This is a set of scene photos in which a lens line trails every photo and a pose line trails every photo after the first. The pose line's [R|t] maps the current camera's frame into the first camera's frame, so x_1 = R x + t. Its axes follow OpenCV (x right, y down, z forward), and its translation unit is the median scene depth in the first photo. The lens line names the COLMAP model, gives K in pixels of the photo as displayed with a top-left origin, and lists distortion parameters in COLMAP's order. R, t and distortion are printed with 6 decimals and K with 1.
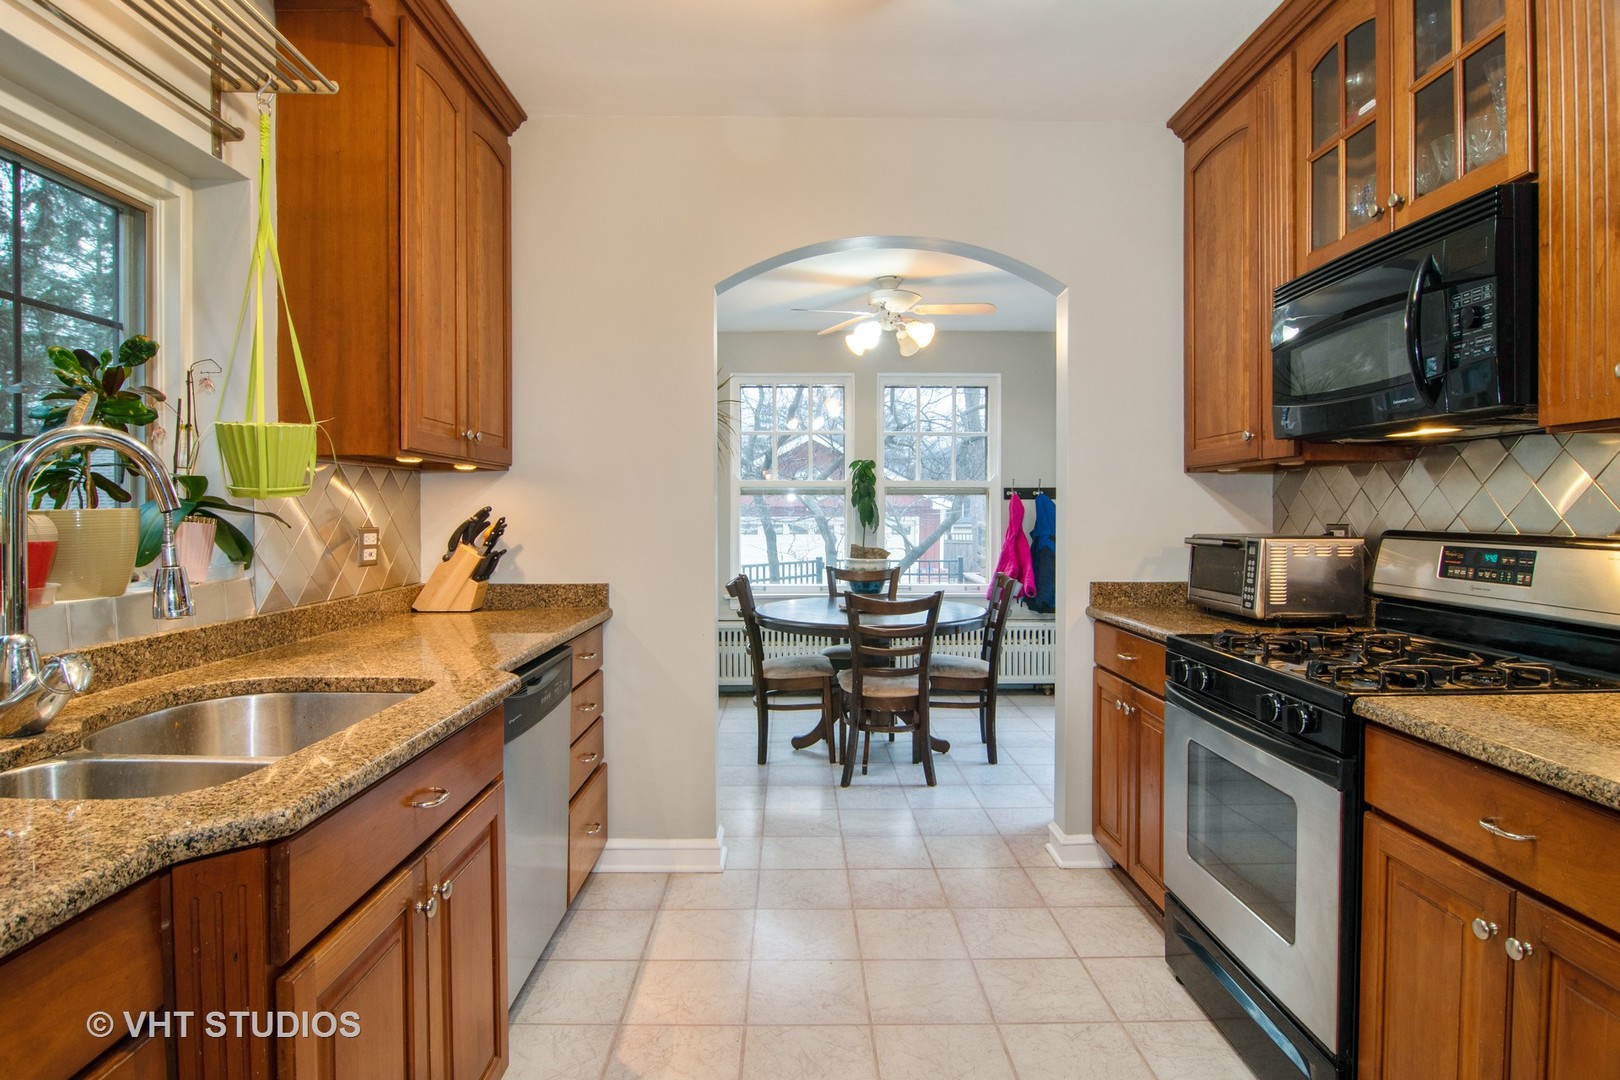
lens RADIAL K [[850.6, 0, 808.3], [0, 850.6, 524.7], [0, 0, 1]] dist [0.001317, 0.000475]
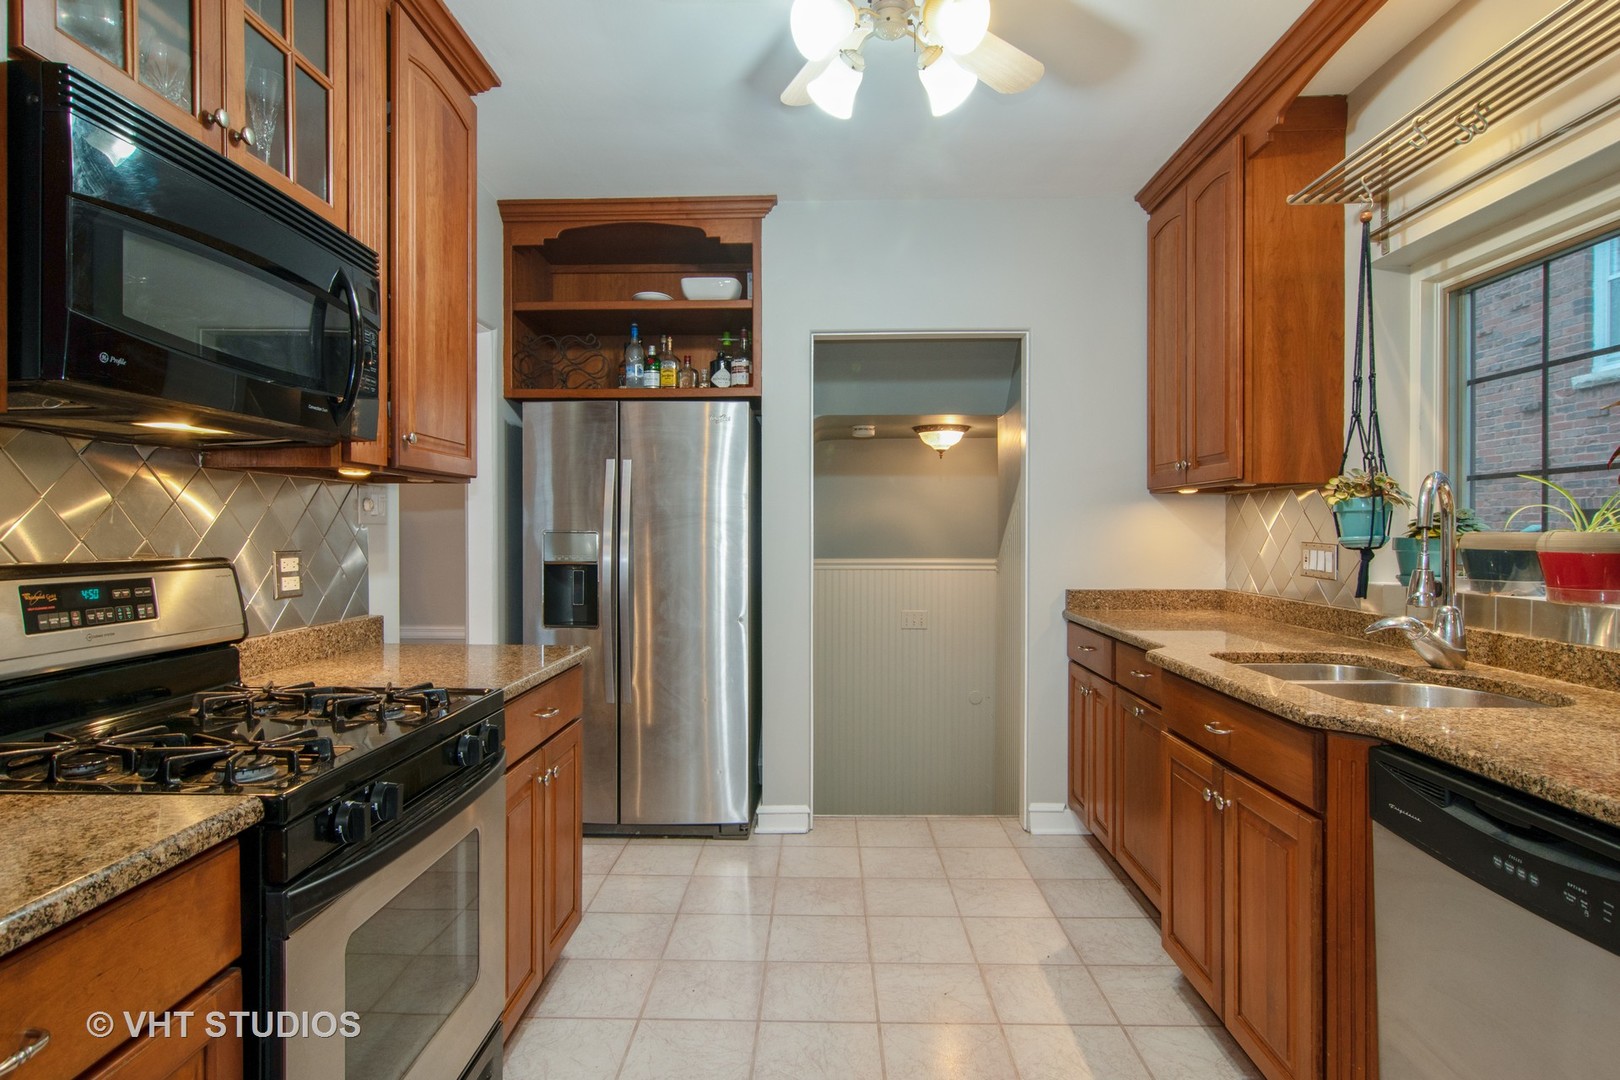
lens RADIAL K [[850.6, 0, 808.5], [0, 850.6, 532.8], [0, 0, 1]] dist [0.001317, 0.000475]
pose [[-0.999500, 0.000505, 0.031608, 0.142142], [0.001023, 0.999865, 0.016393, -0.026783], [-0.031595, 0.016417, -0.999366, 1.728207]]
